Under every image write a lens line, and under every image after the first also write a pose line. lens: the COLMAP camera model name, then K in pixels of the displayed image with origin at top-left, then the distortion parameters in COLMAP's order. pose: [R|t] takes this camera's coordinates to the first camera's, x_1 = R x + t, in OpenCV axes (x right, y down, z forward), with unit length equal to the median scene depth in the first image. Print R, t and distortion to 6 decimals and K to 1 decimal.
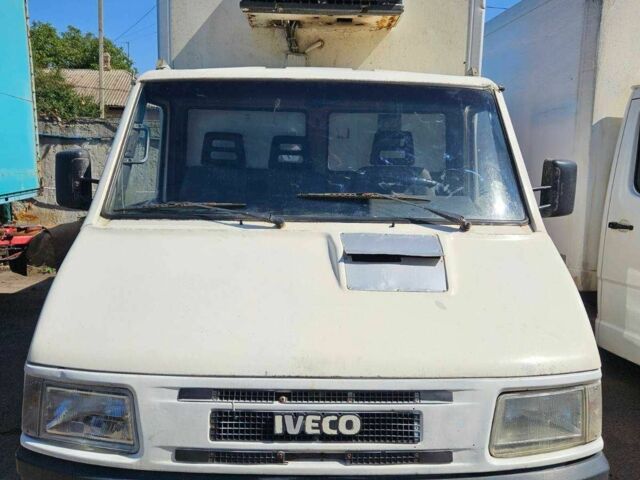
lens RADIAL K [[570.0, 0, 320.0], [0, 570.0, 240.0], [0, 0, 1]] dist [0.075319, -0.004969]
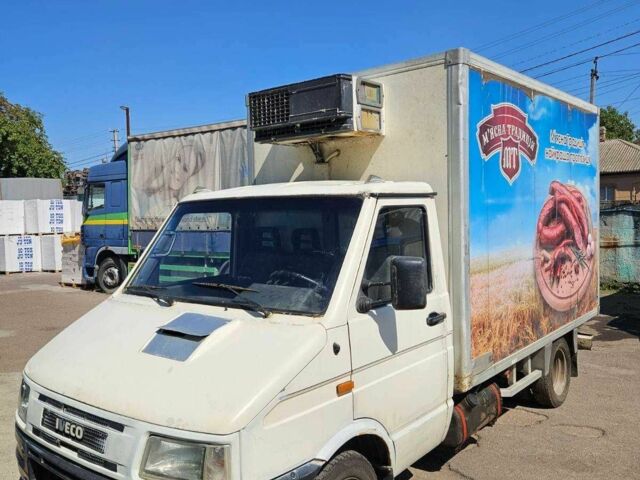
lens RADIAL K [[570.0, 0, 320.0], [0, 570.0, 240.0], [0, 0, 1]] dist [0.075319, -0.004969]
pose [[0.750389, -0.005385, -0.660974, 1.203642], [-0.049435, 0.996709, -0.064243, -0.113891], [0.659145, 0.080882, 0.747653, 0.110139]]
